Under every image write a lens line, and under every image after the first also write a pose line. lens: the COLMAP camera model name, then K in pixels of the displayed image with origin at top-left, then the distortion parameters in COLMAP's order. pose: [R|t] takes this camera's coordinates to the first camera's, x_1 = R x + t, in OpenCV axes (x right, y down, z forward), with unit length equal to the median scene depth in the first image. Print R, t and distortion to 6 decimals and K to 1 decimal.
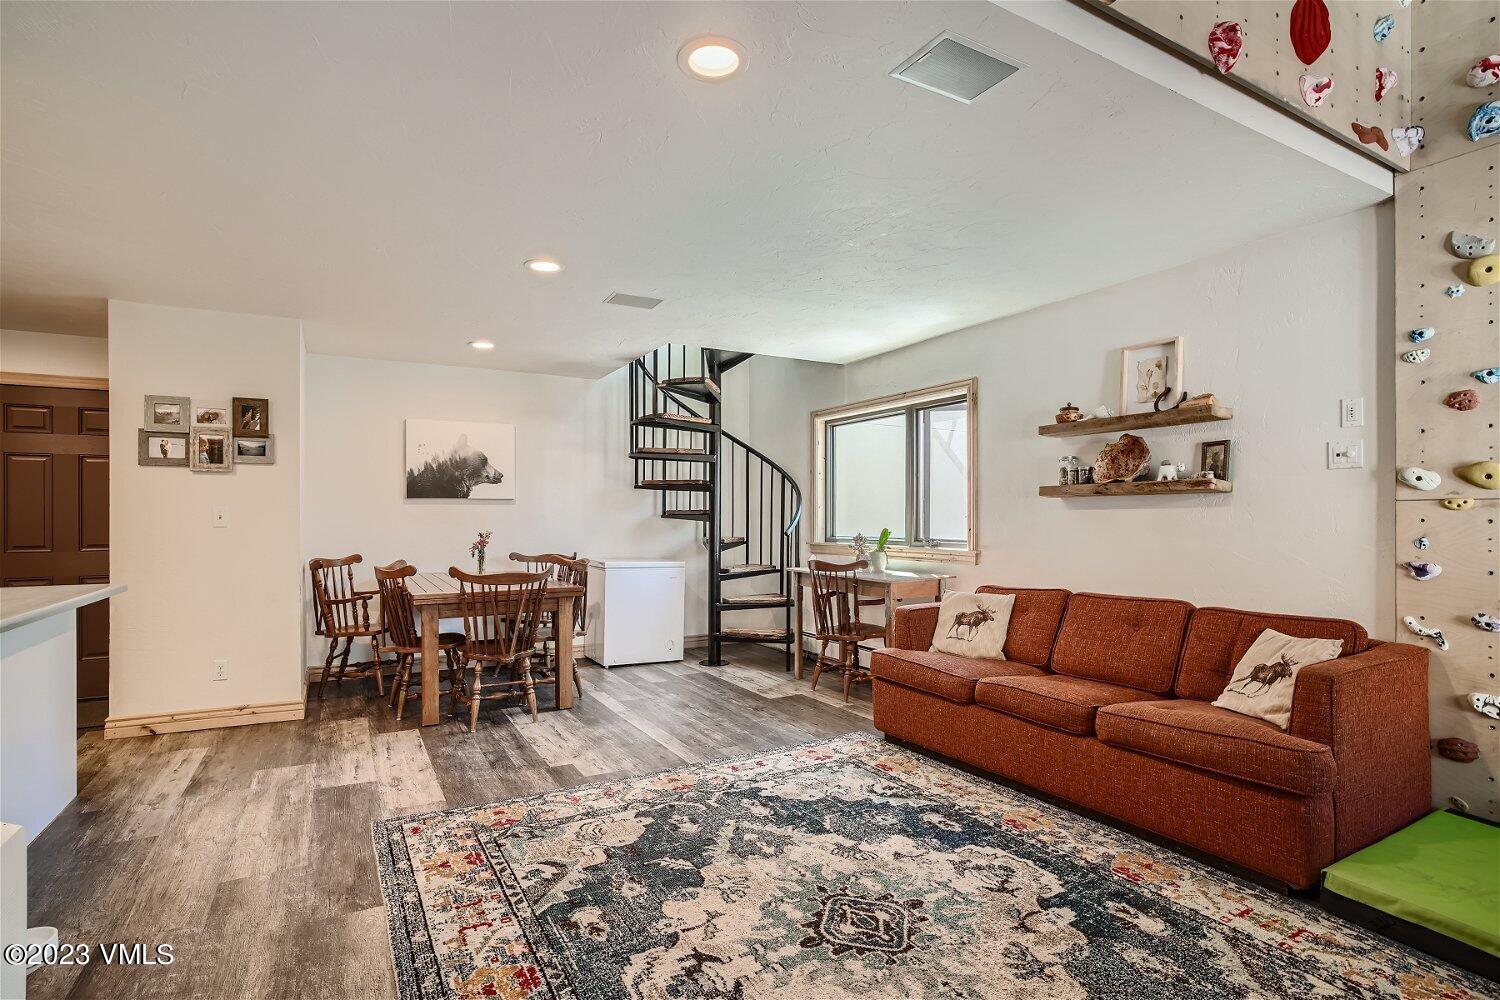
lens RADIAL K [[726.2, 0, 745.6], [0, 726.2, 515.6], [0, 0, 1]] dist [-0.037161, 0.017587]
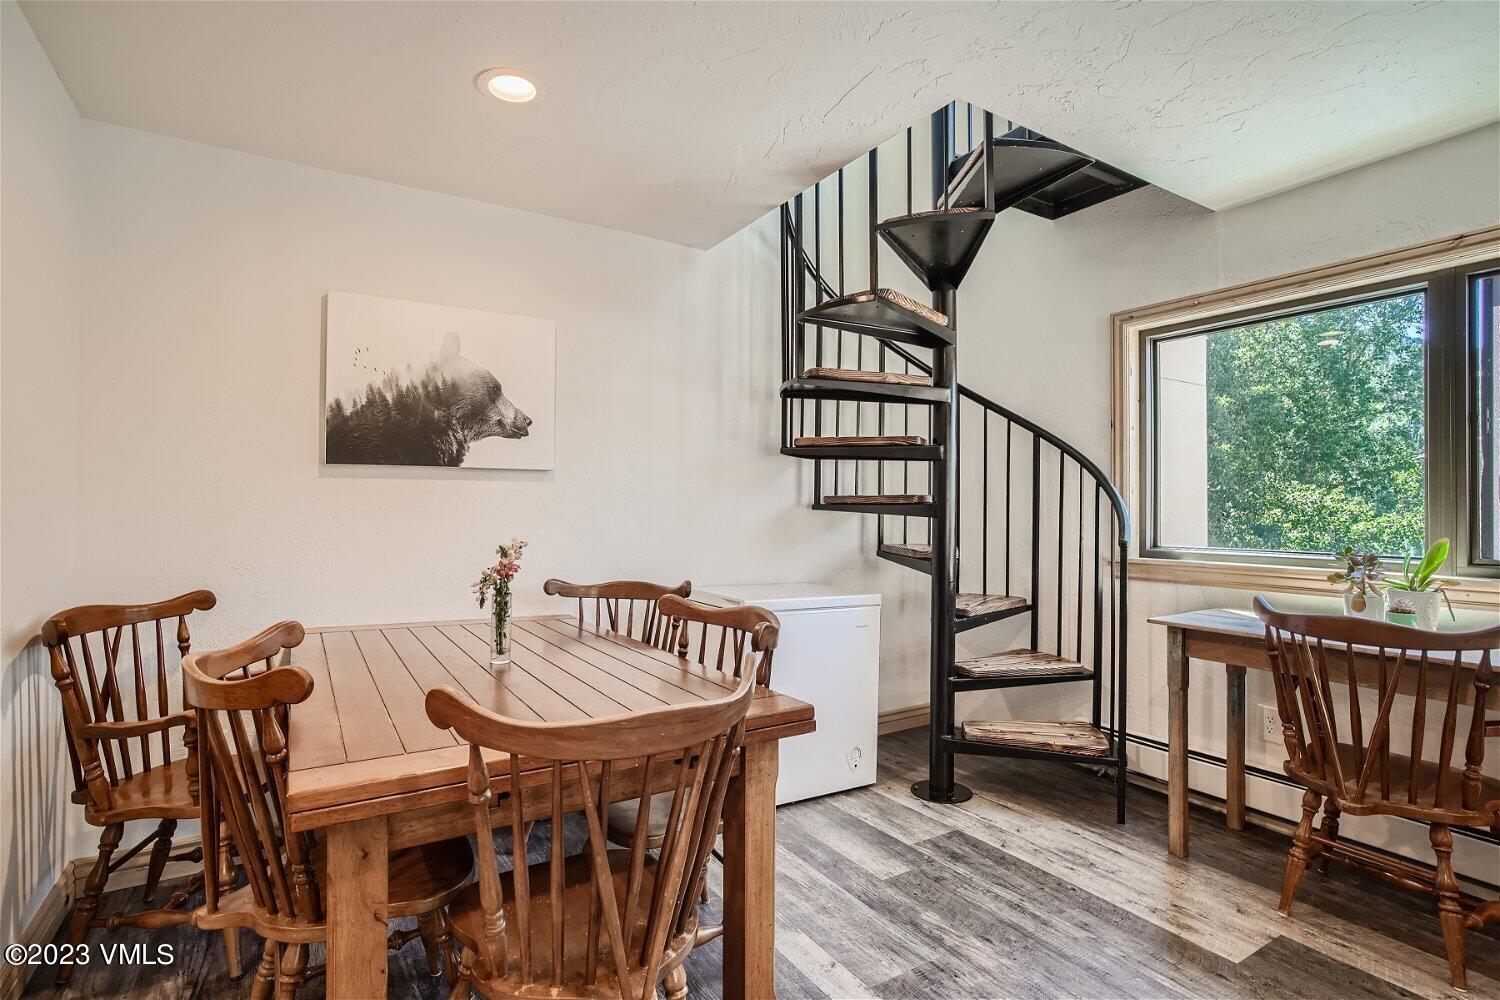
lens RADIAL K [[741.5, 0, 750.0], [0, 741.5, 500.0], [0, 0, 1]] dist [-0.040034, 0.027137]
pose [[0.999167, 0.006606, 0.040281, -0.365376], [-0.006172, 0.999922, -0.010896, 0.003799], [-0.040349, 0.010638, 0.999129, 0.870331]]
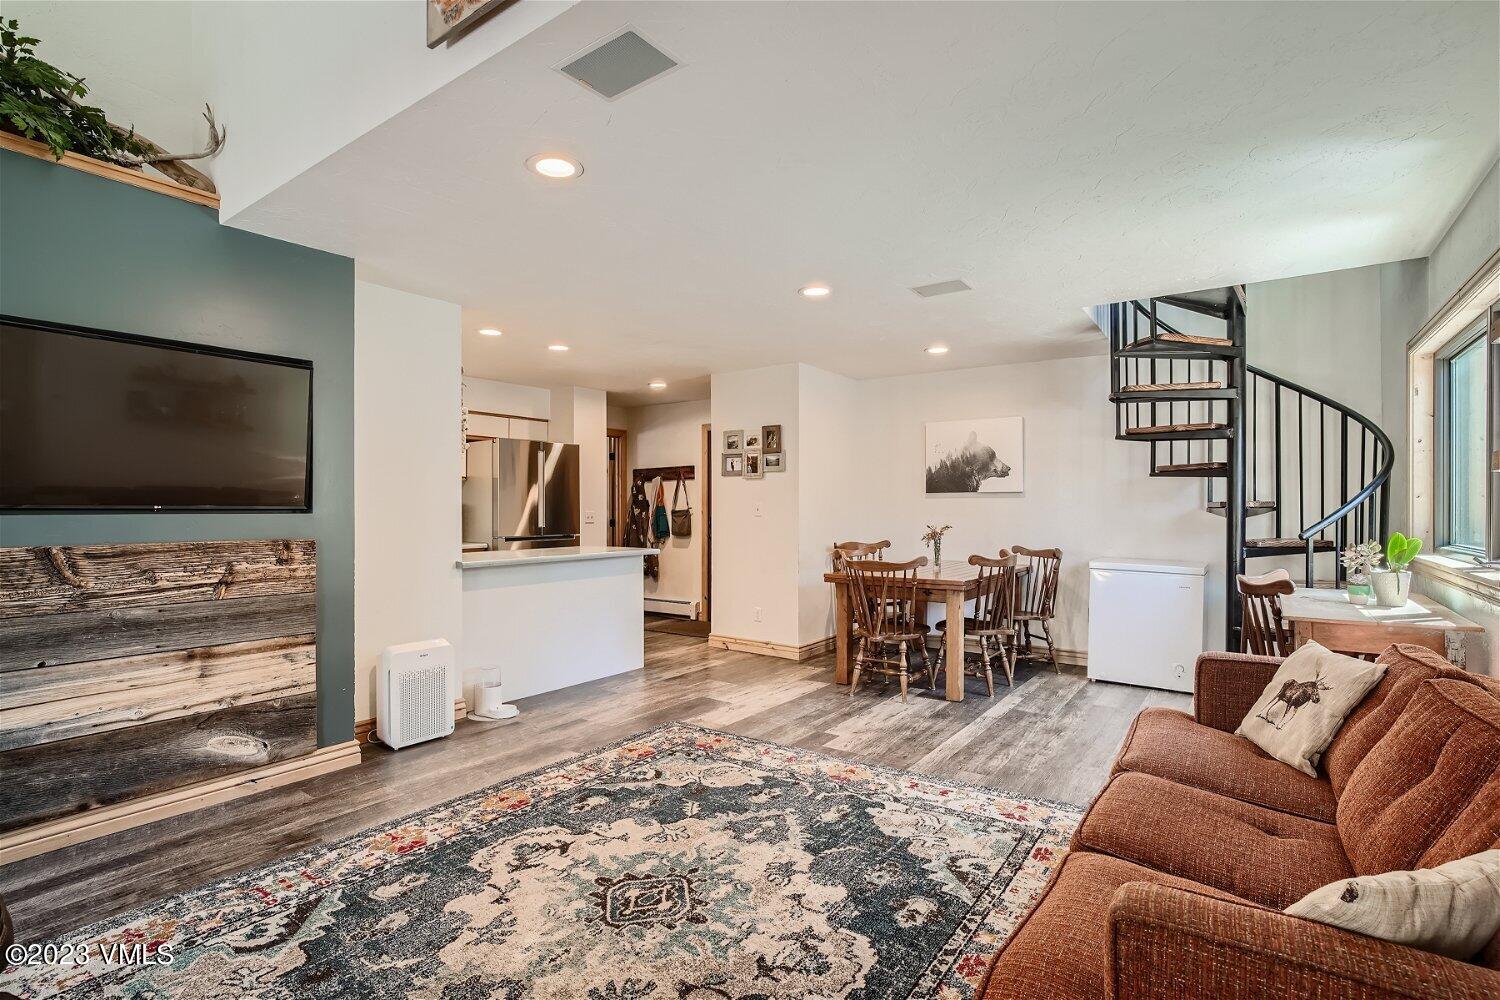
lens RADIAL K [[726.2, 0, 745.6], [0, 726.2, 515.6], [0, 0, 1]] dist [-0.037161, 0.017587]
pose [[0.429611, 0.010562, -0.902952, 0.723903], [0.001039, 0.999925, 0.012190, -0.004740], [0.903013, -0.006175, 0.429568, 0.420348]]
